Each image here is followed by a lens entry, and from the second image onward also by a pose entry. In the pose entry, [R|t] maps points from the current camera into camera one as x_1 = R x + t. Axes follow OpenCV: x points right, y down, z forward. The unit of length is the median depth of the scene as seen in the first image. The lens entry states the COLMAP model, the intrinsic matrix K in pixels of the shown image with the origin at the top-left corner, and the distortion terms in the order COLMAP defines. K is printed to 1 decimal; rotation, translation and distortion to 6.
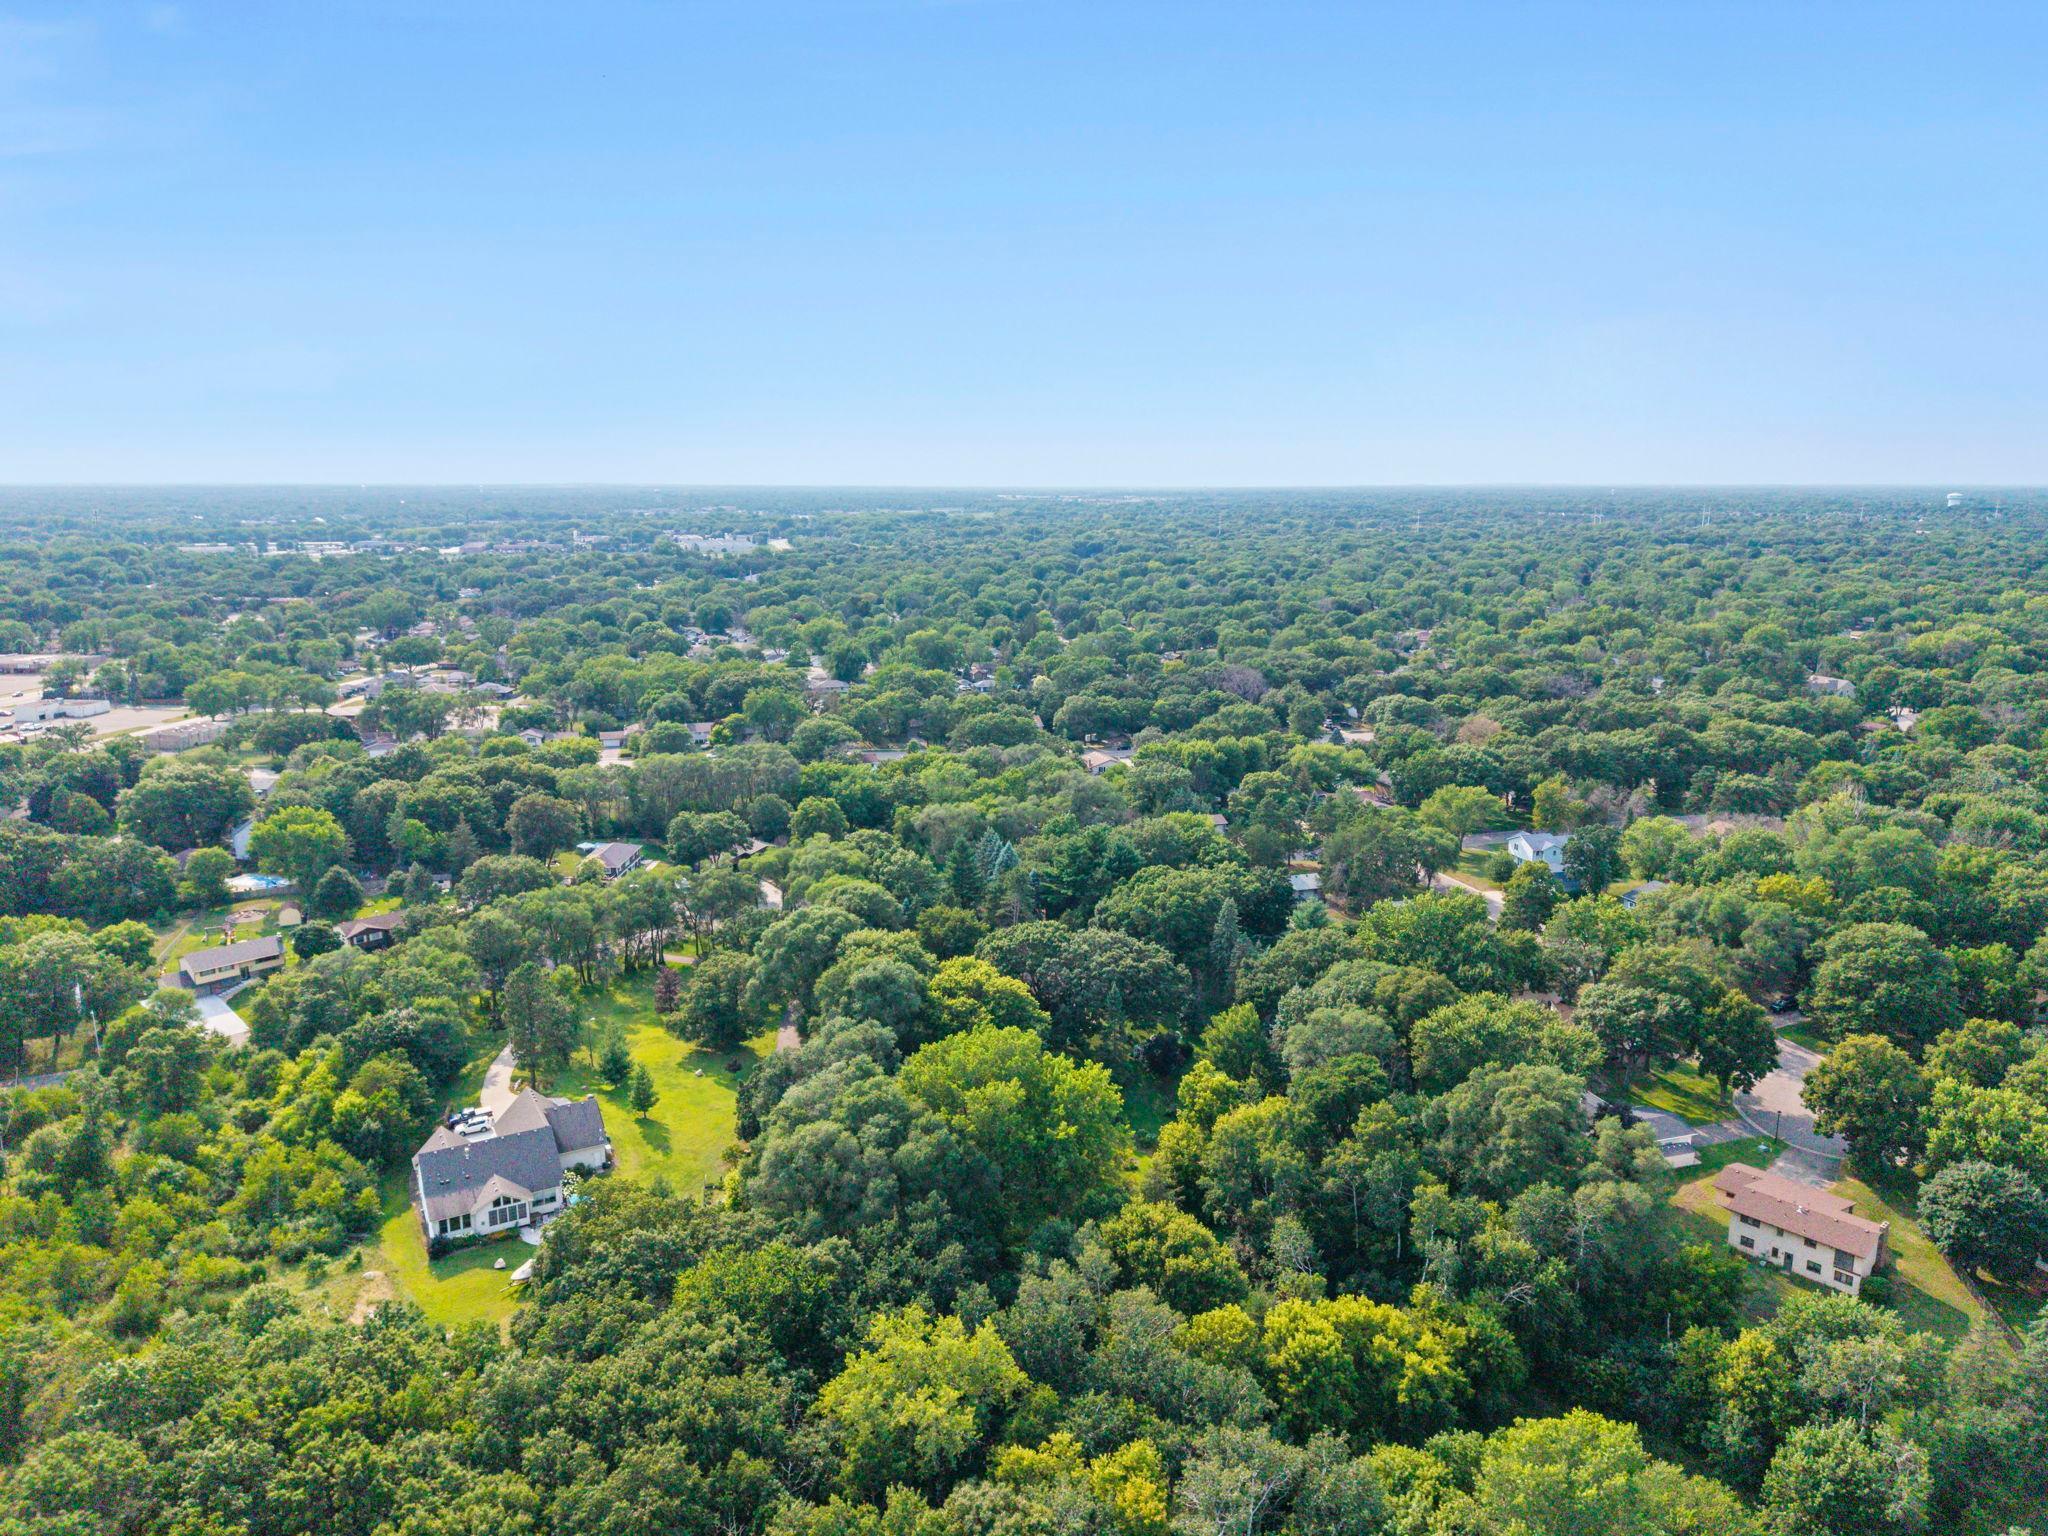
lens RADIAL K [[1374.8, 0, 1018.7], [0, 1374.8, 770.1], [0, 0, 1]] dist [0.050733, -0.056794]
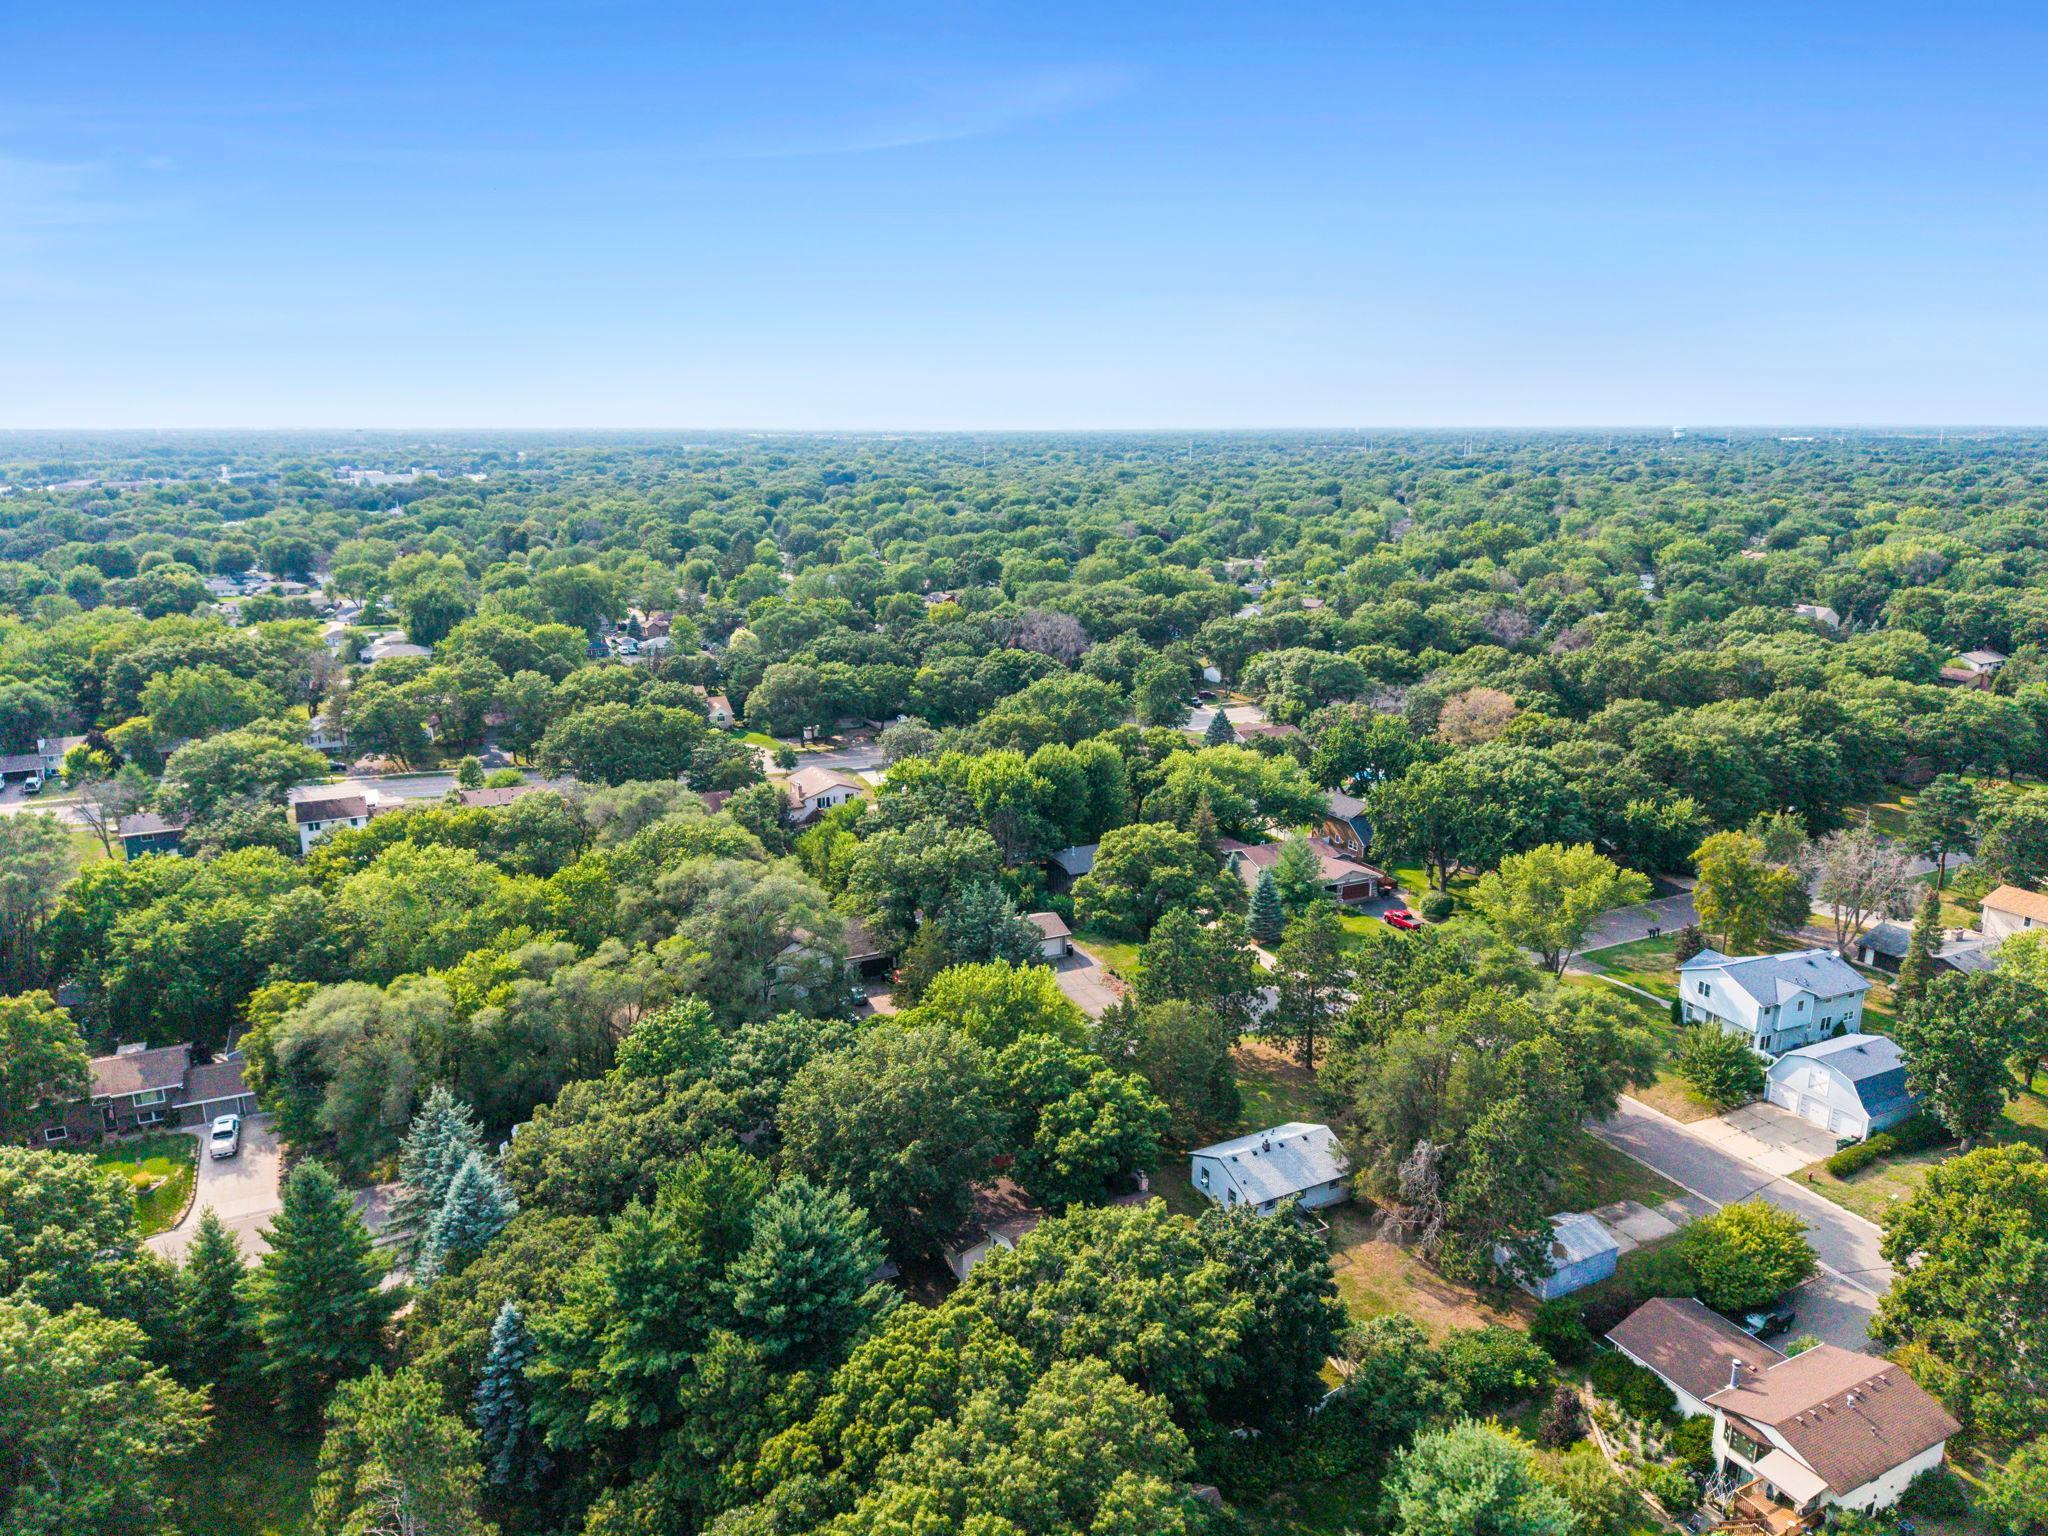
lens RADIAL K [[1374.8, 0, 1018.6], [0, 1374.8, 763.0], [0, 0, 1]] dist [0.050733, -0.056794]
pose [[0.985629, -0.041152, 0.163836, 0.036910], [0.035524, 0.998679, 0.037134, -0.025817], [-0.165148, -0.030780, 0.985788, 0.340957]]
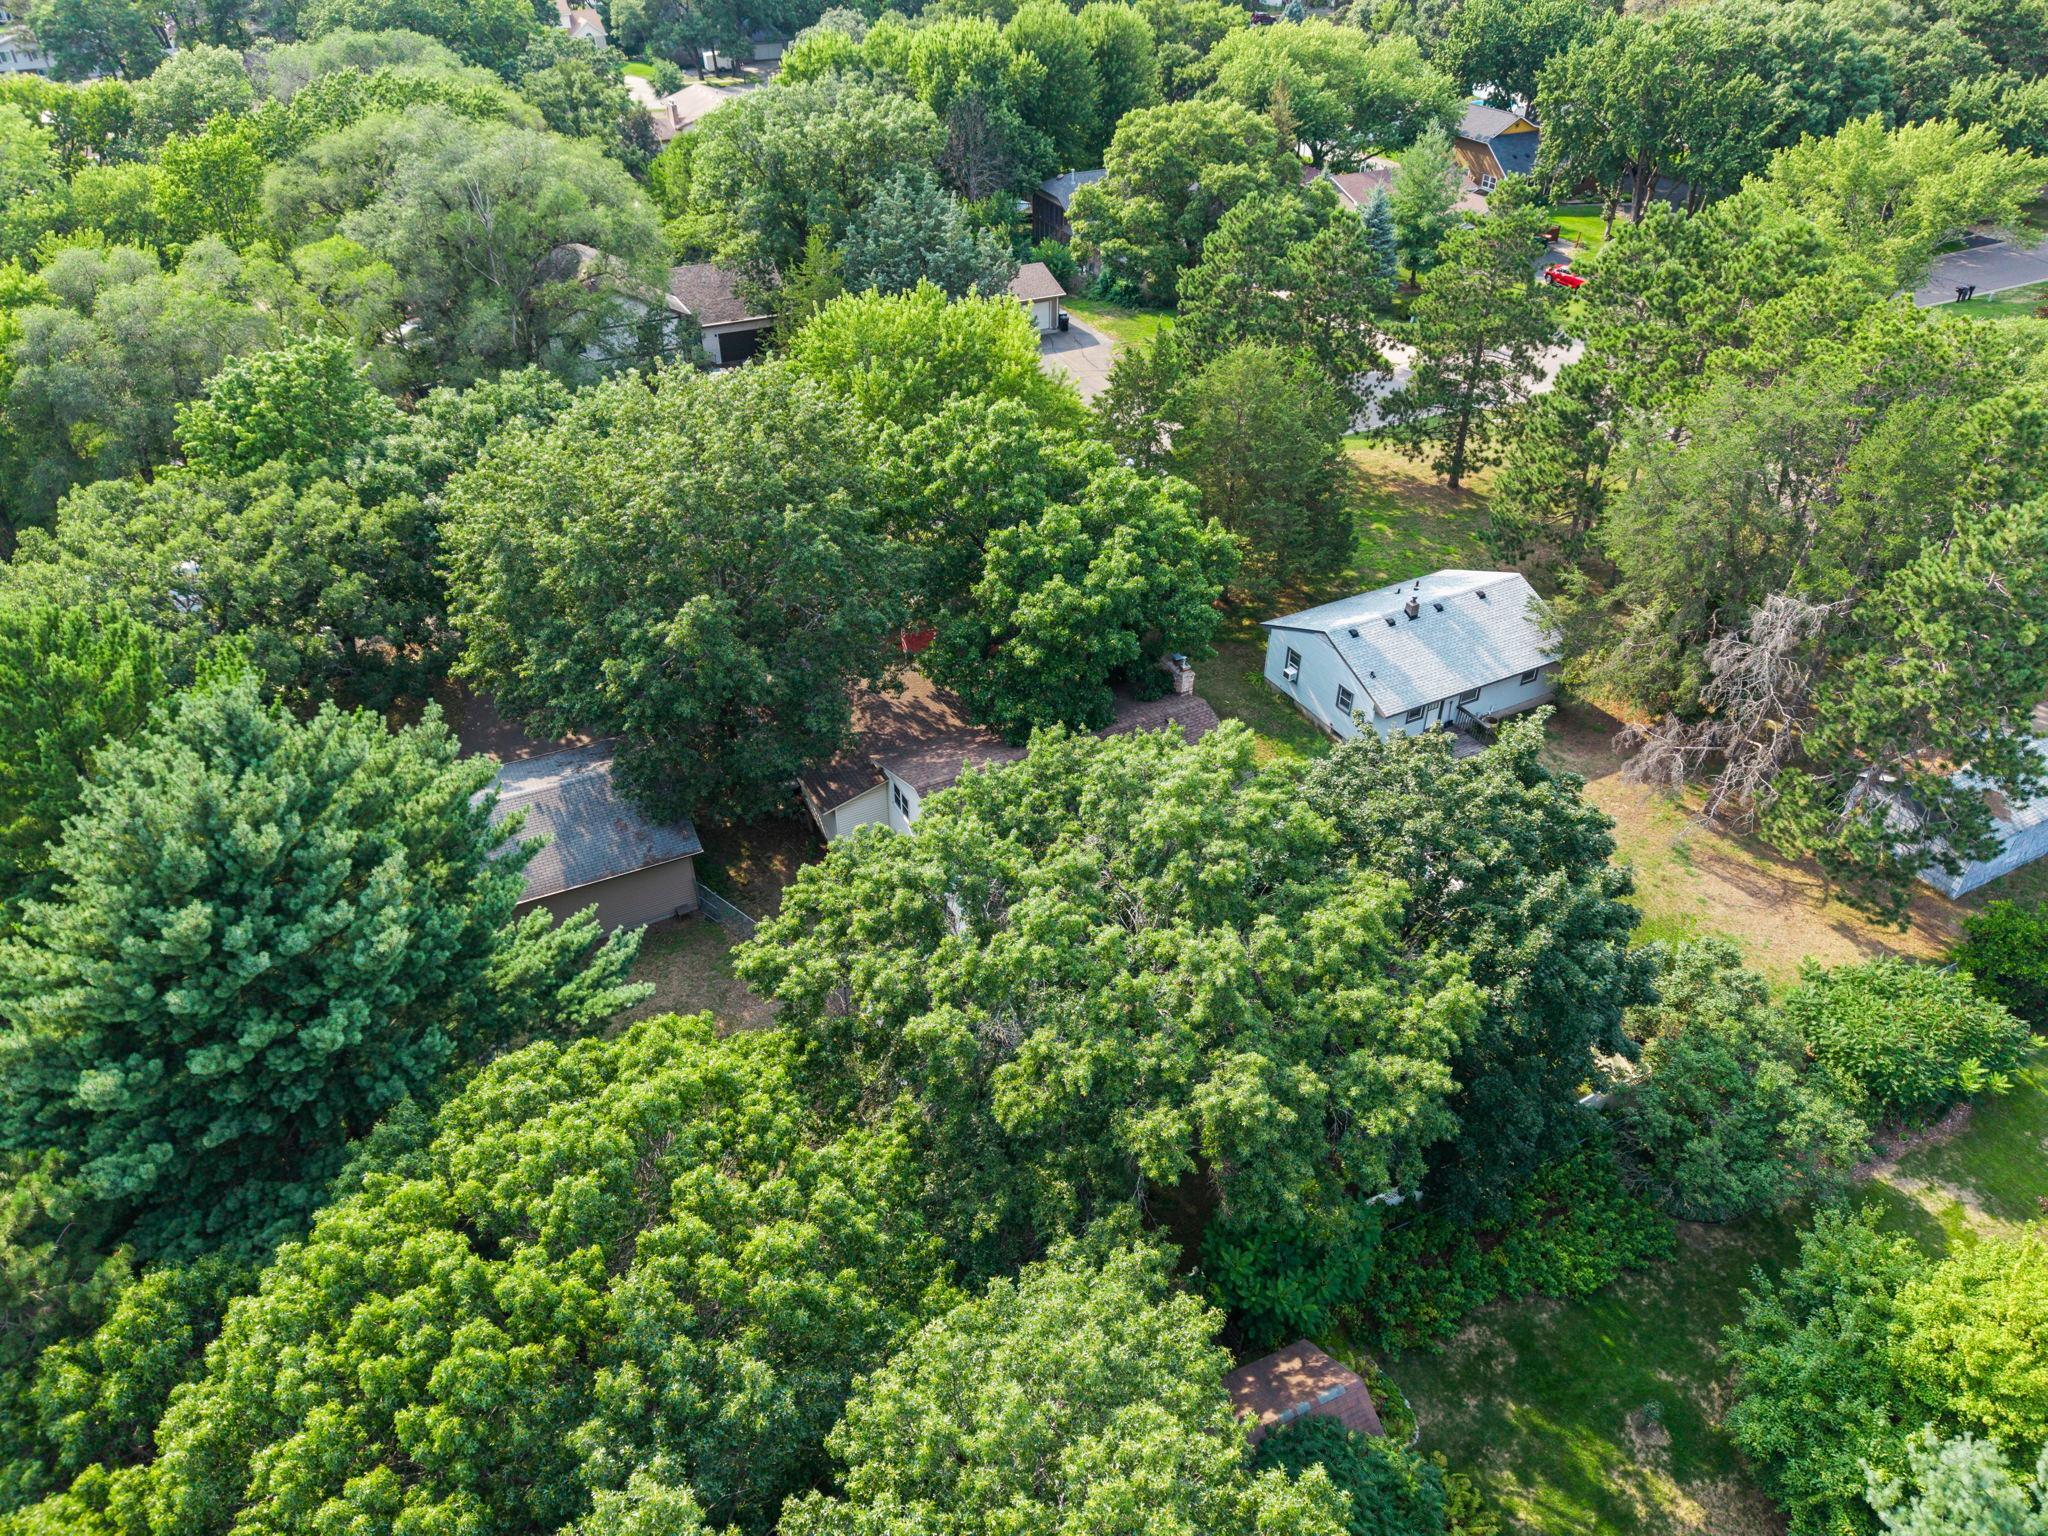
lens RADIAL K [[1374.8, 0, 1004.0], [0, 1374.8, 770.0], [0, 0, 1]] dist [0.050733, -0.056794]
pose [[0.987526, -0.096713, 0.124253, 0.057853], [0.038670, 0.913930, 0.404026, 0.006589], [-0.152633, -0.394181, 0.906270, 0.438003]]
